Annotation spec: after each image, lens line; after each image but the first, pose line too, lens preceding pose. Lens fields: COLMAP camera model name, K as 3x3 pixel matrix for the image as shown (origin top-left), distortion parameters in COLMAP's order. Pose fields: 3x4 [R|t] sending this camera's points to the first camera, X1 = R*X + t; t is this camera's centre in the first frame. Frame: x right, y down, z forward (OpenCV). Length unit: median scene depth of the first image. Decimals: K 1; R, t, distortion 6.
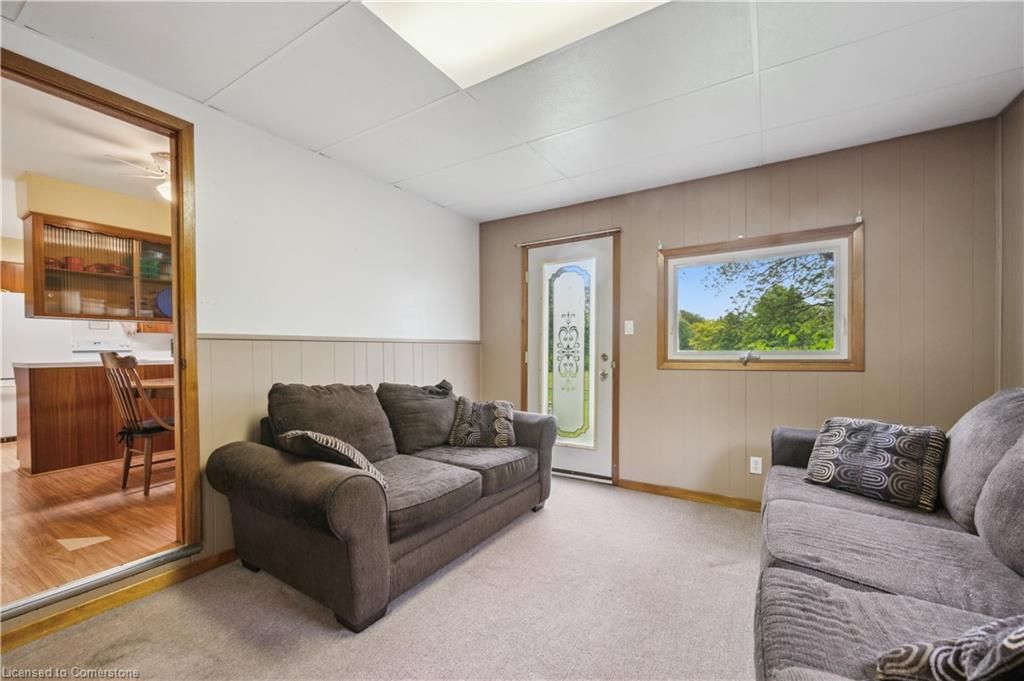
lens RADIAL K [[410.8, 0, 513.7], [0, 410.8, 348.0], [0, 0, 1]] dist [0.000453, 0.000047]
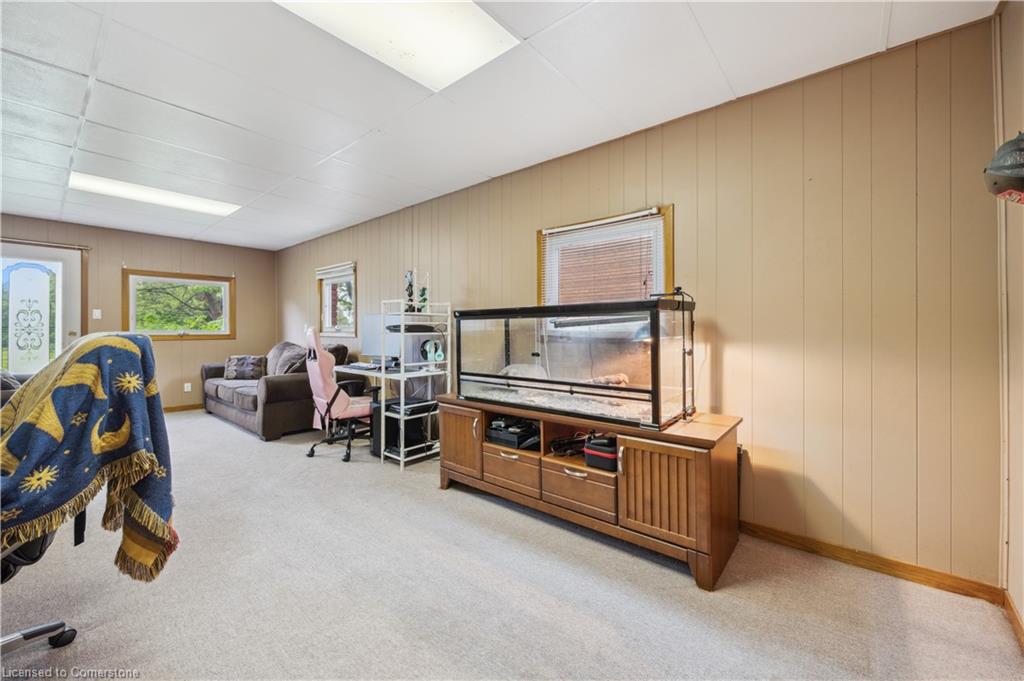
lens RADIAL K [[410.8, 0, 513.7], [0, 410.8, 348.0], [0, 0, 1]] dist [0.000453, 0.000047]
pose [[0.144281, -0.029992, 0.989082, -1.309964], [-0.008483, 0.999466, 0.031545, 0.018827], [-0.989500, -0.012942, 0.143950, -0.974792]]
